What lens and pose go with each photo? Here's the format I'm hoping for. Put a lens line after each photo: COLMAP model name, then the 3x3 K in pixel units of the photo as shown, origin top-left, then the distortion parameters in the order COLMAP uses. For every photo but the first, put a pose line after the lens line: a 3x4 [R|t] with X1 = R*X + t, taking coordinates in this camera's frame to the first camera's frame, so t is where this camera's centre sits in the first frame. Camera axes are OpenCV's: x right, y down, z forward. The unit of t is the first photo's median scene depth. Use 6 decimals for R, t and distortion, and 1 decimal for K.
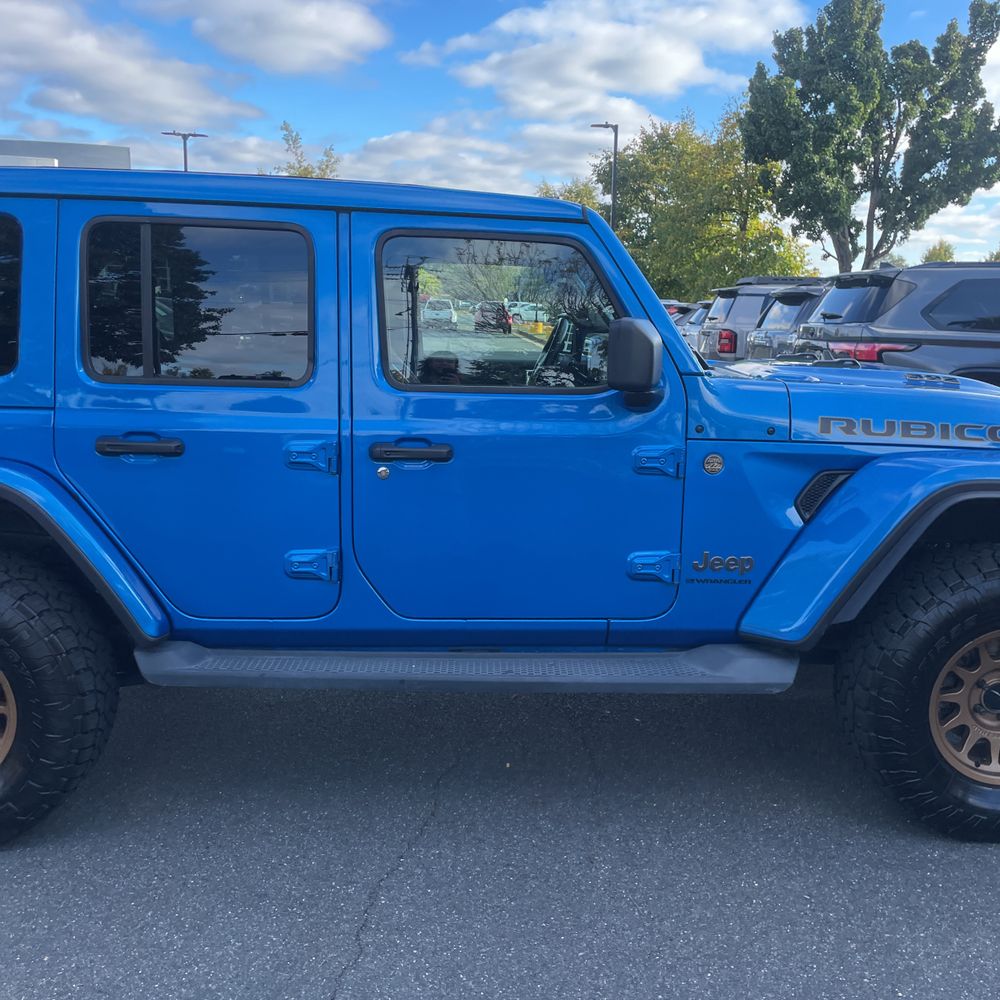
lens RADIAL K [[1090.6, 0, 520.9], [0, 1090.6, 504.3], [0, 0, 1]] dist [0.068412, -0.046536]
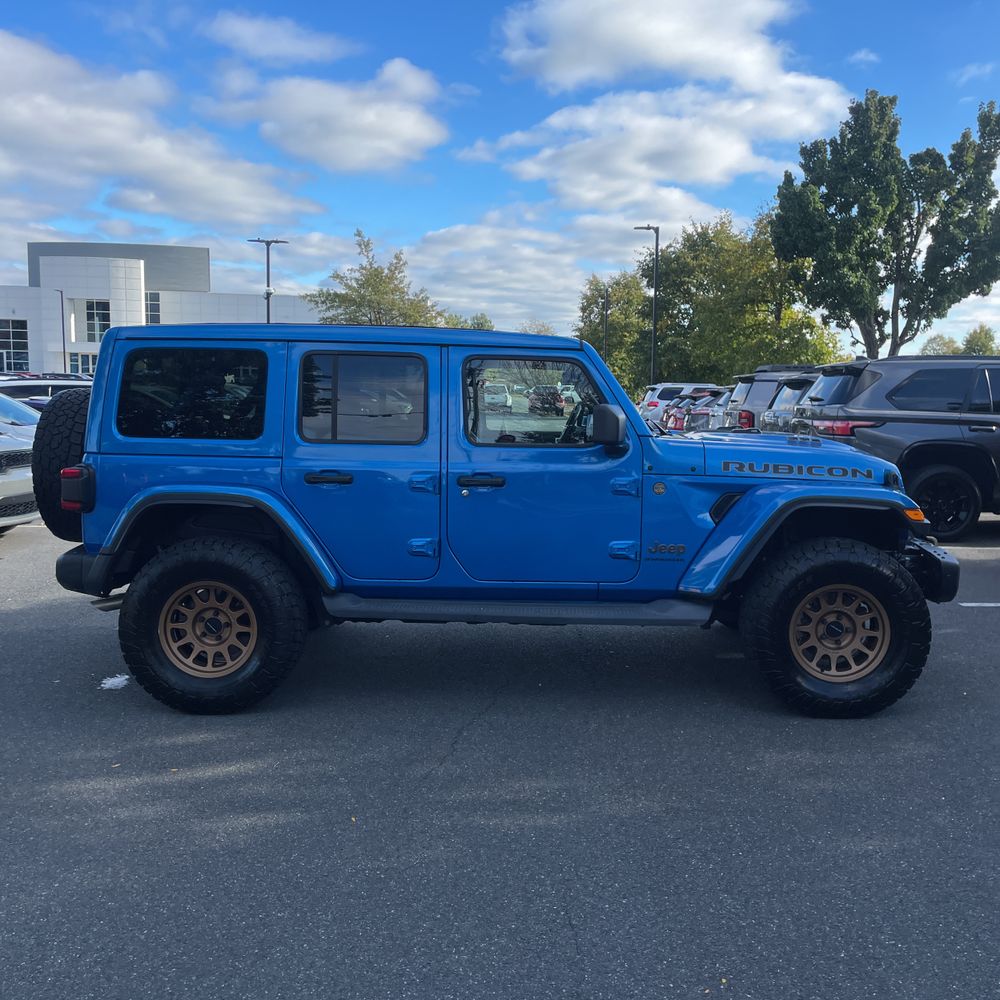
lens RADIAL K [[1099.7, 0, 551.2], [0, 1099.7, 470.7], [0, 0, 1]] dist [0.116003, -0.000719]
pose [[0.999762, -0.006016, -0.020949, 0.002571], [0.003779, 0.994441, -0.105227, 0.012125], [0.021465, 0.105123, 0.994228, -0.075234]]
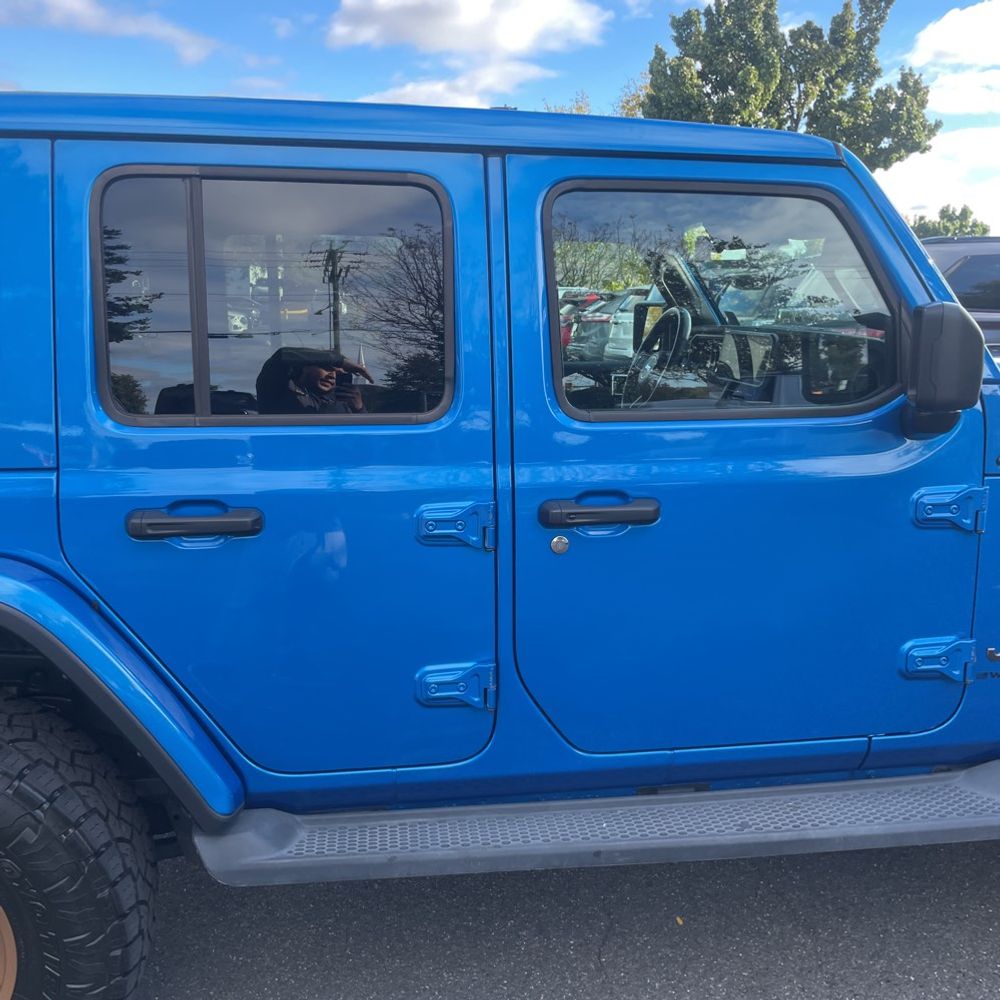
lens RADIAL K [[1074.3, 0, 500.0], [0, 1074.3, 500.0], [0, 0, 1]] dist [0.112613, -0.181321]
pose [[0.995417, -0.039888, 0.086918, -0.025916], [0.039248, 0.999188, 0.009059, -0.007552], [-0.087209, -0.005606, 0.996174, 0.040641]]
